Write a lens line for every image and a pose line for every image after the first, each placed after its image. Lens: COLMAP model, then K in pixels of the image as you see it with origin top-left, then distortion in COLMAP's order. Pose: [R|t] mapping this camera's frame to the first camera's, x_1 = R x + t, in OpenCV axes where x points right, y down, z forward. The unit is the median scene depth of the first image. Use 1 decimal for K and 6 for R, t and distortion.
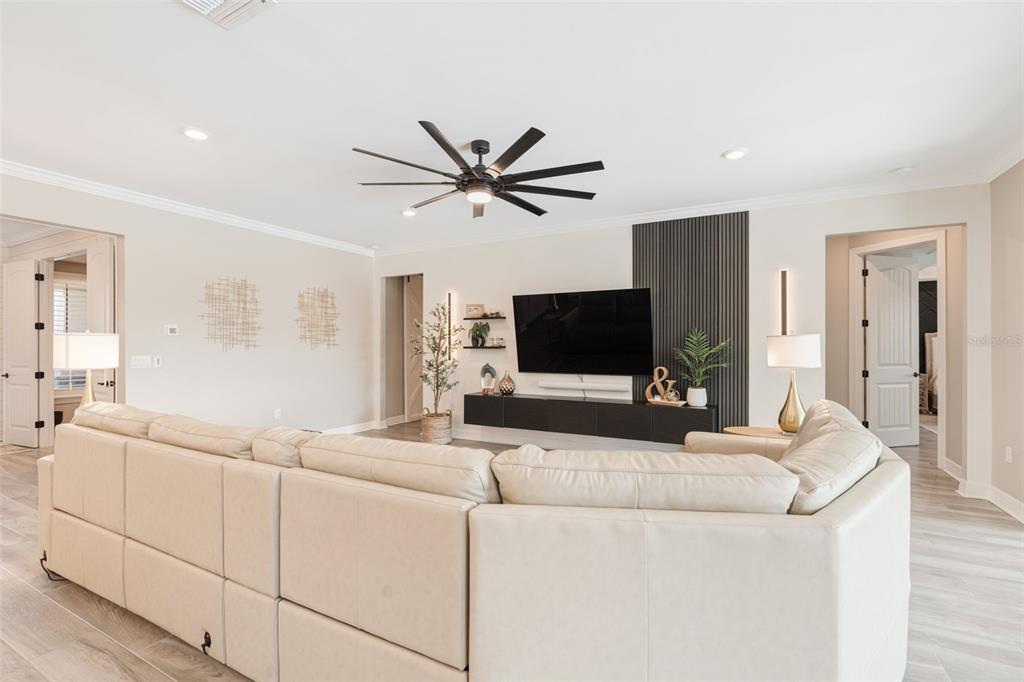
lens RADIAL K [[471.2, 0, 512.0], [0, 471.2, 341.0], [0, 0, 1]] dist [-0.001184, 0.000256]
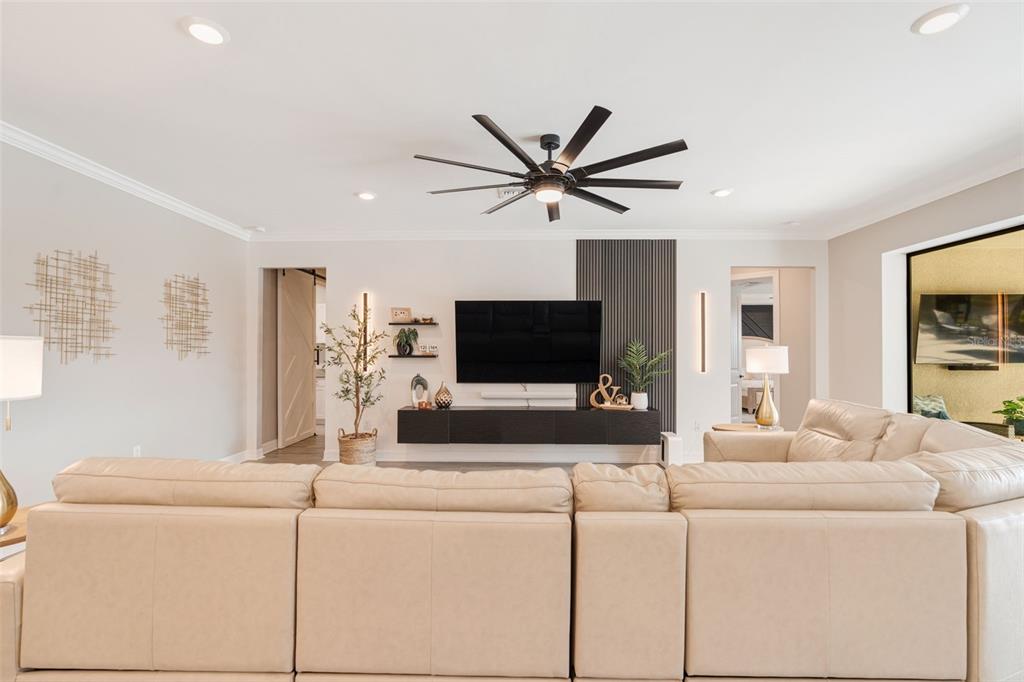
lens RADIAL K [[471.2, 0, 512.0], [0, 471.2, 341.0], [0, 0, 1]] dist [-0.001184, 0.000256]
pose [[0.887029, 0.013536, 0.461515, -0.321008], [-0.006332, 0.999833, -0.017154, -0.001389], [-0.461670, 0.012294, 0.886967, 0.122062]]
